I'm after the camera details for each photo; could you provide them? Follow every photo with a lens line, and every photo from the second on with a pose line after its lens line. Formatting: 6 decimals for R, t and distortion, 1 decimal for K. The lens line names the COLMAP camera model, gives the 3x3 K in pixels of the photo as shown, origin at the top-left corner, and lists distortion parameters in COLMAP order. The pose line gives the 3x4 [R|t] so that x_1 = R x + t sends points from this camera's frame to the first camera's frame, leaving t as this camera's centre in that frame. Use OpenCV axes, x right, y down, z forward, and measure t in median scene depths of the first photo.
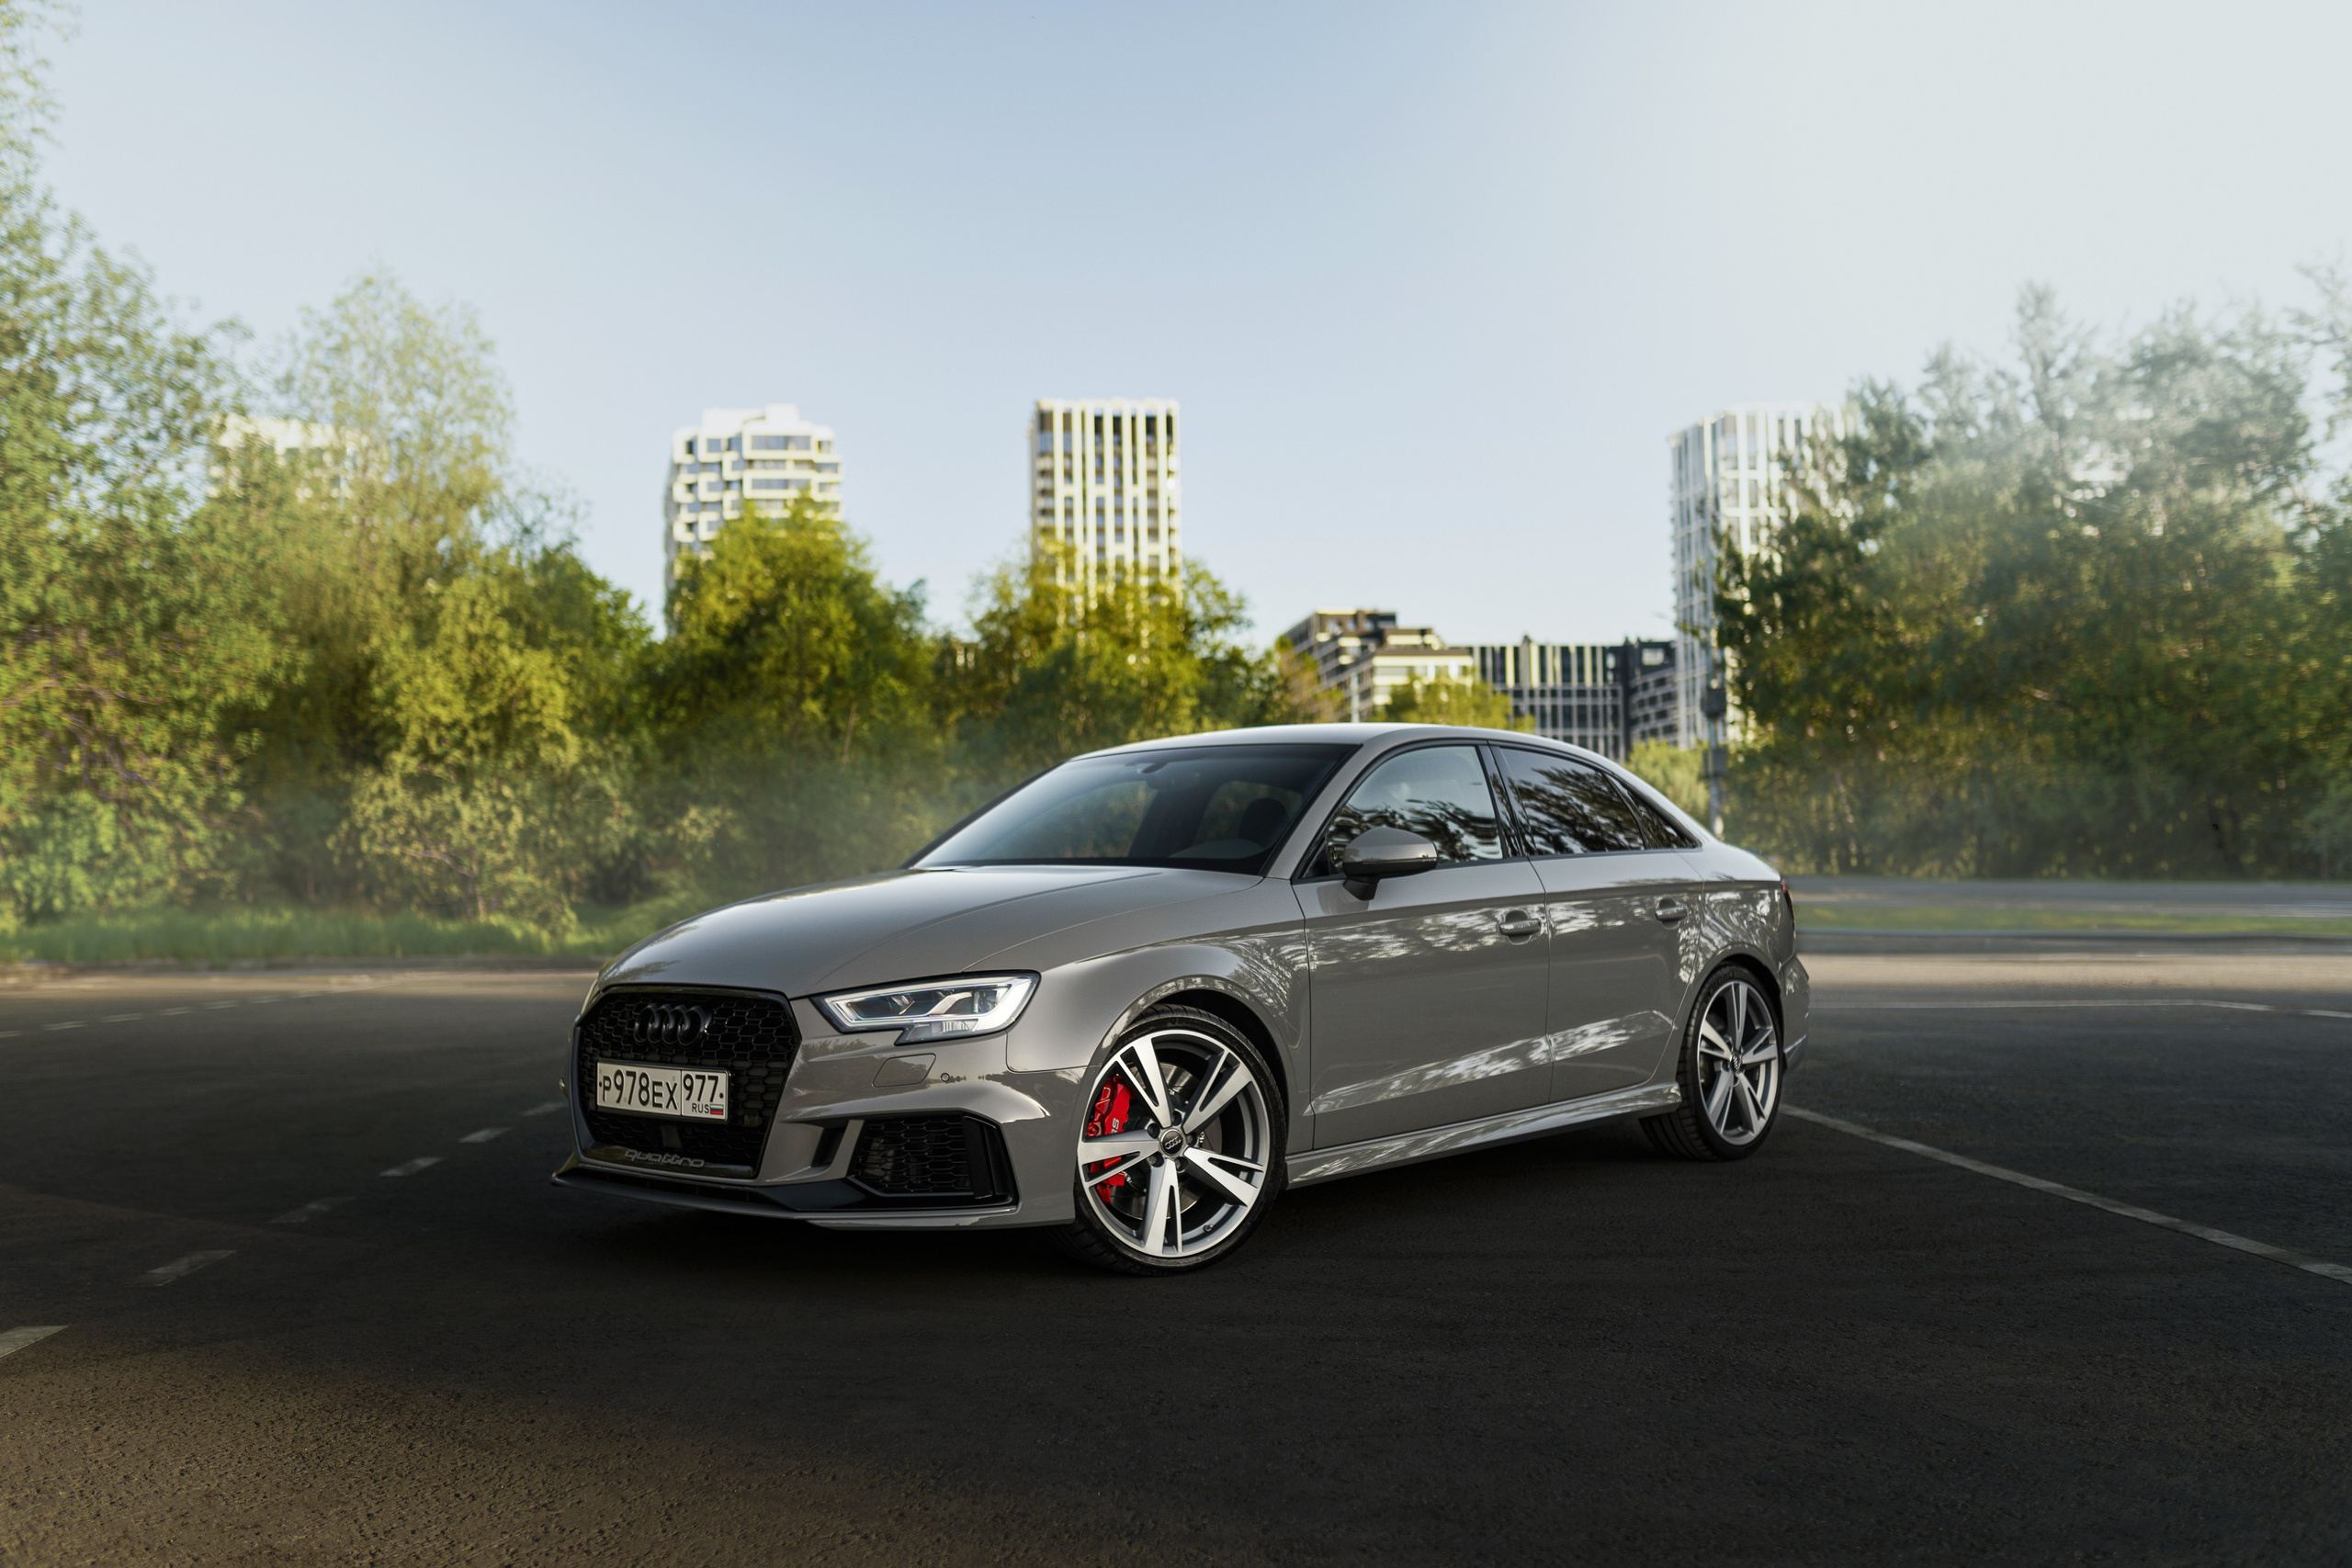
lens RADIAL K [[2301.4, 0, 1176.0], [0, 2301.4, 784.0], [0, 0, 1]] dist [0.000067, 0.027375]
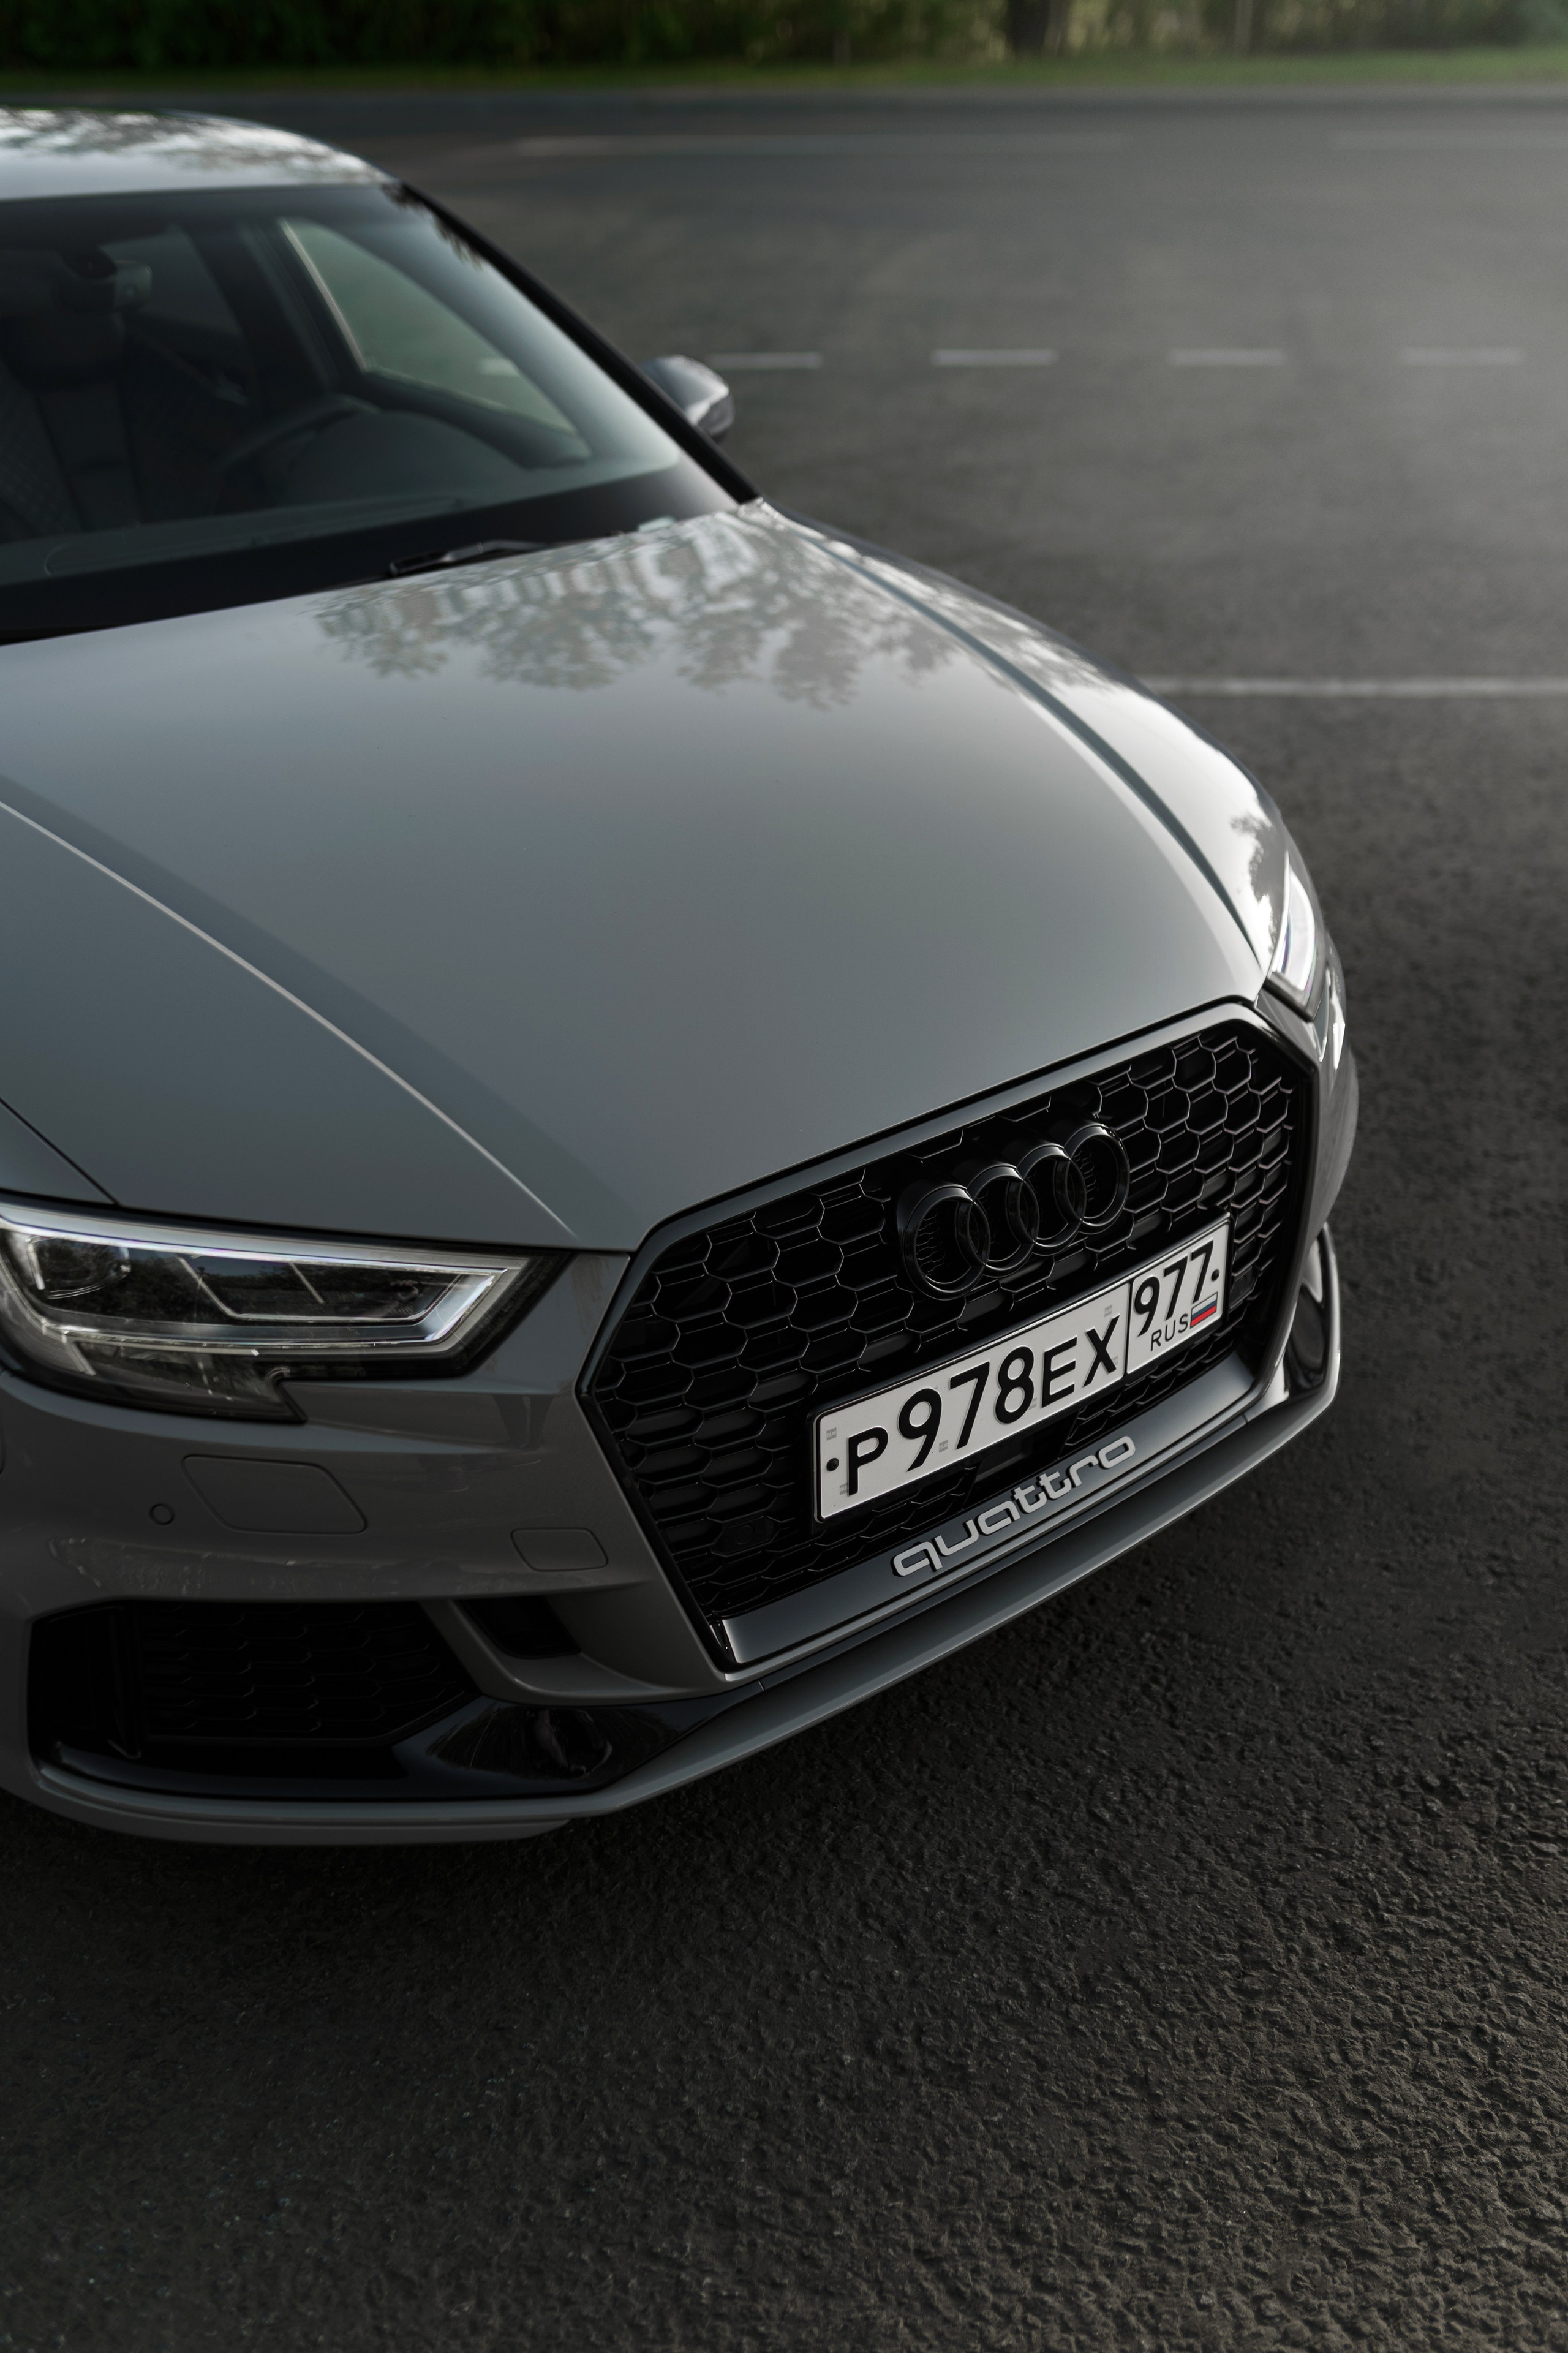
lens RADIAL K [[2302.5, 0, 784.0], [0, 2302.5, 1176.5], [0, 0, 1]] dist [0.000067, 0.027375]
pose [[0.128742, -0.453096, 0.882116, -0.070287], [-0.032693, 0.887096, 0.460425, -0.009031], [-0.991139, -0.088115, 0.099394, 0.127044]]
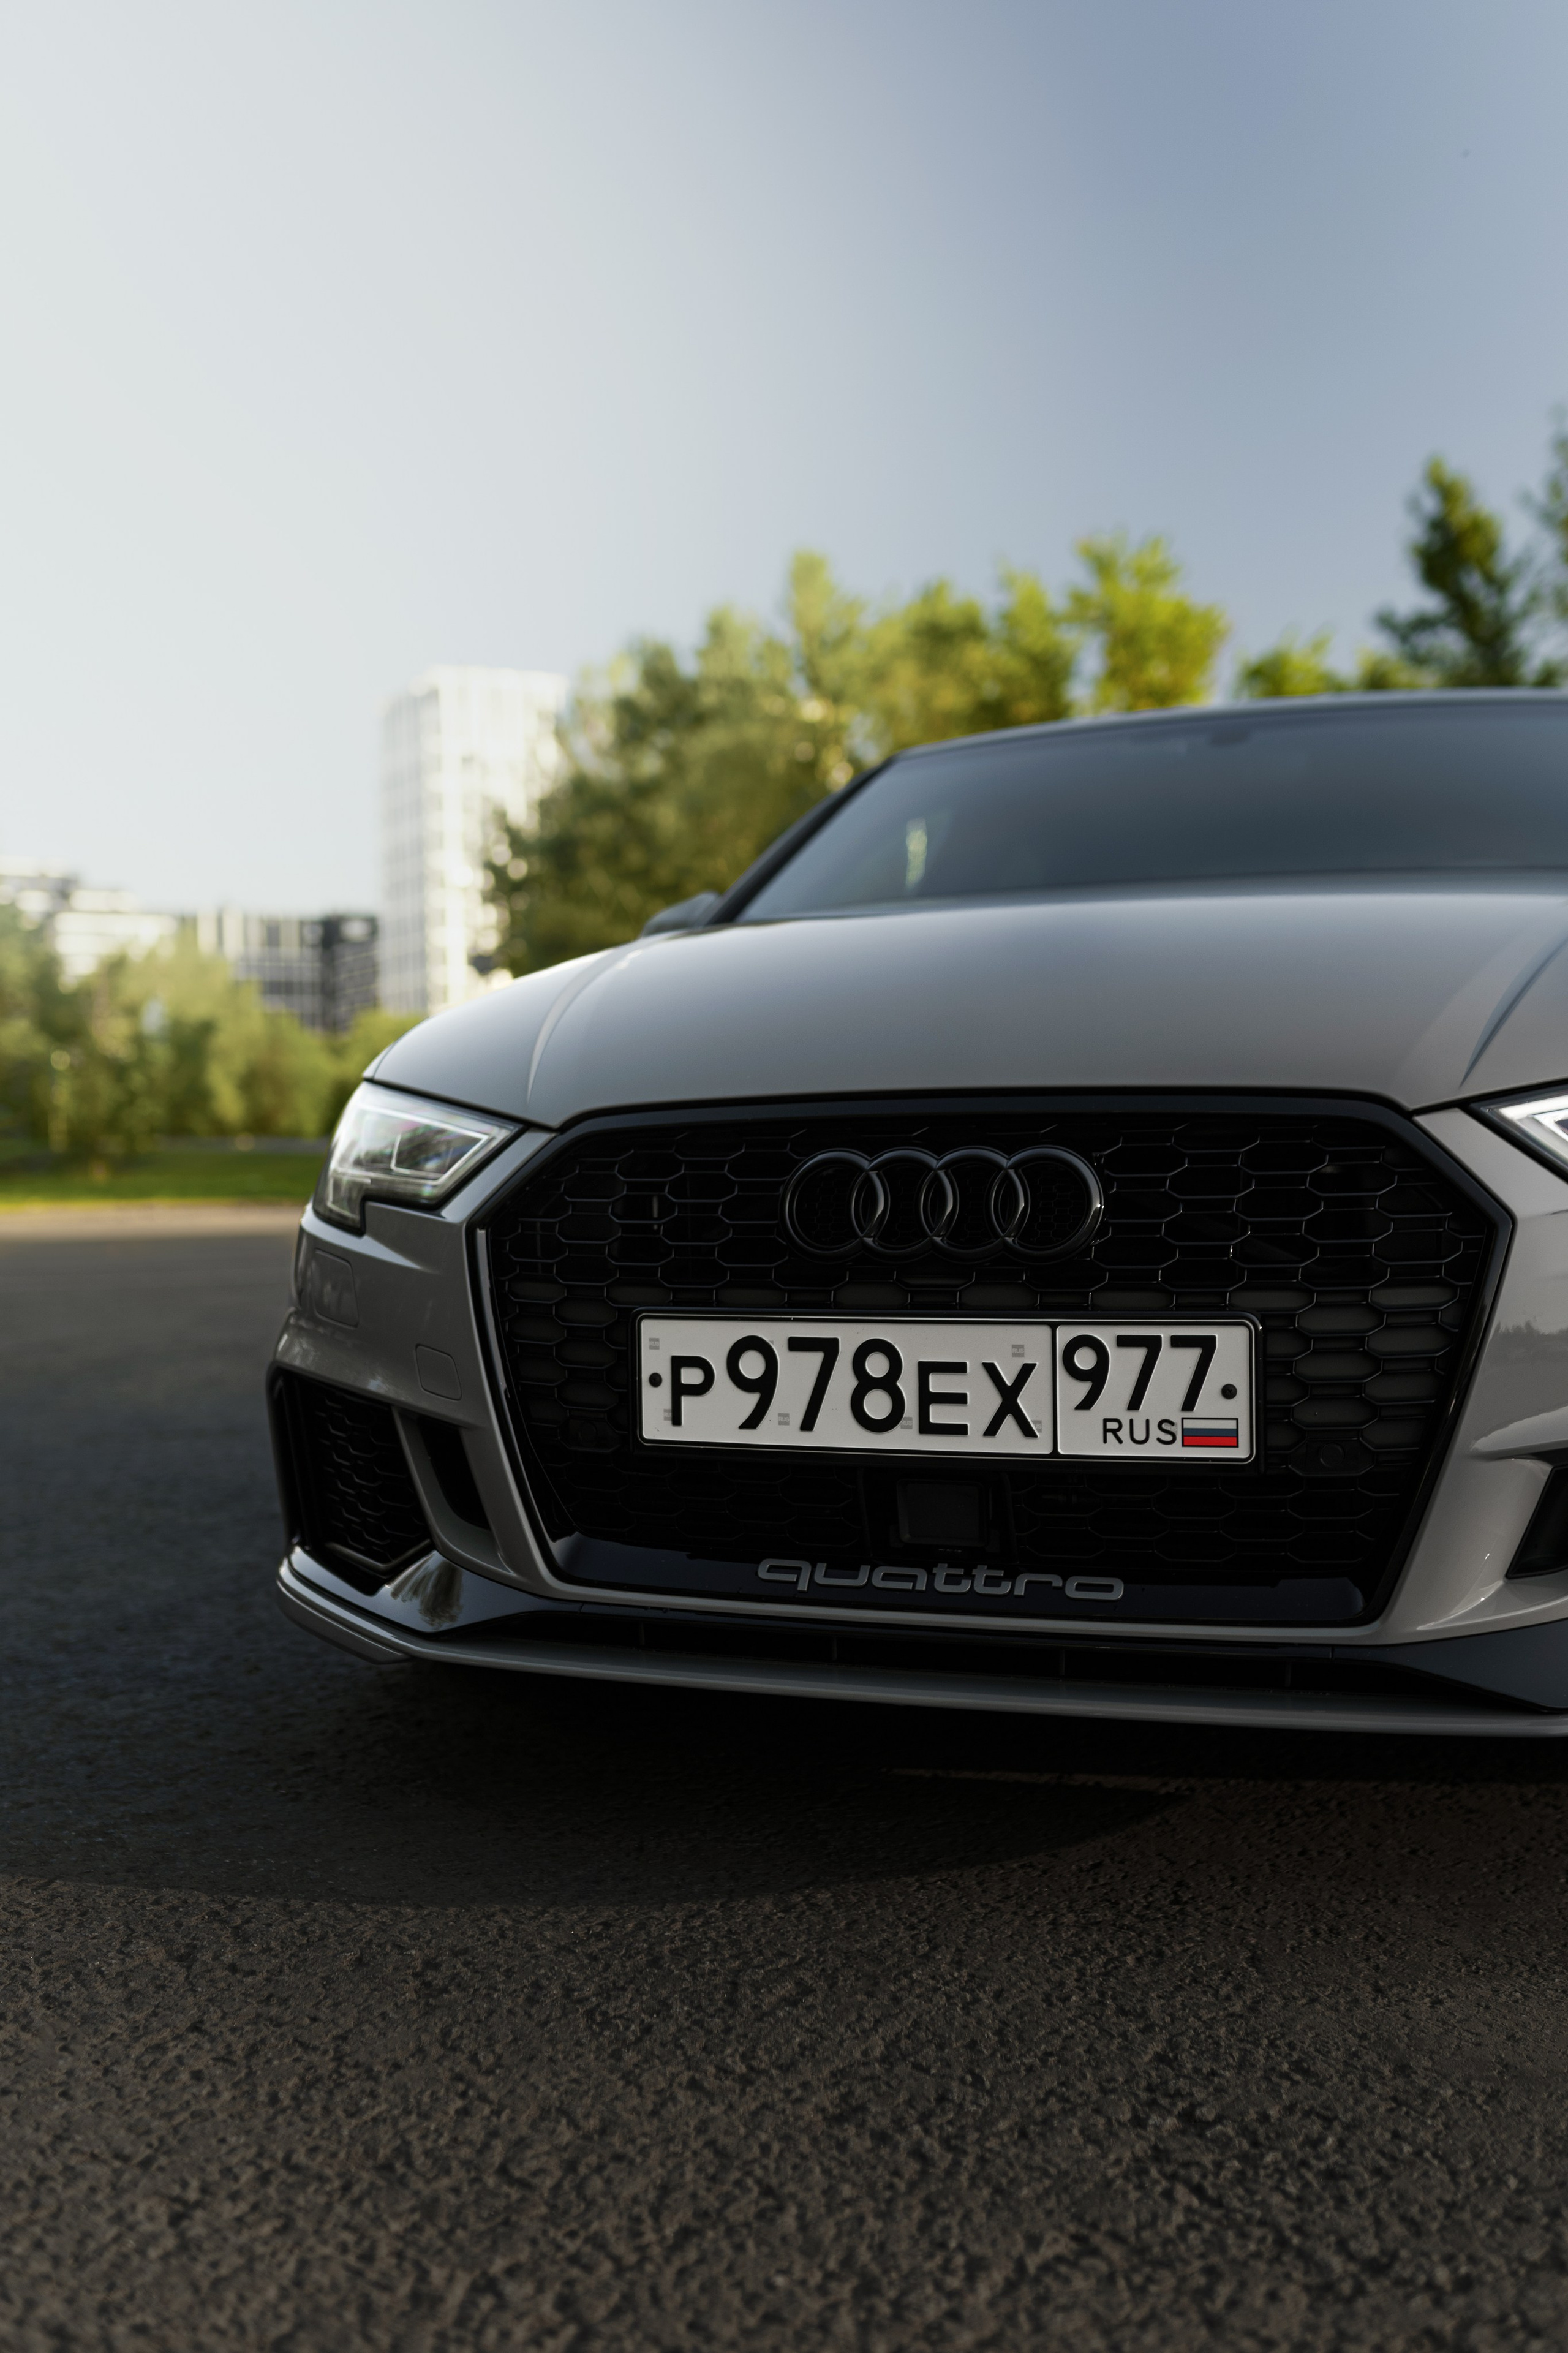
lens RADIAL K [[2302.5, 0, 784.0], [0, 2302.5, 1176.5], [0, 0, 1]] dist [0.000067, 0.027375]
pose [[0.920612, -0.012100, 0.390291, -0.048145], [-0.007238, 0.998819, 0.048040, 0.010657], [-0.390411, -0.047051, 0.919438, 0.086857]]
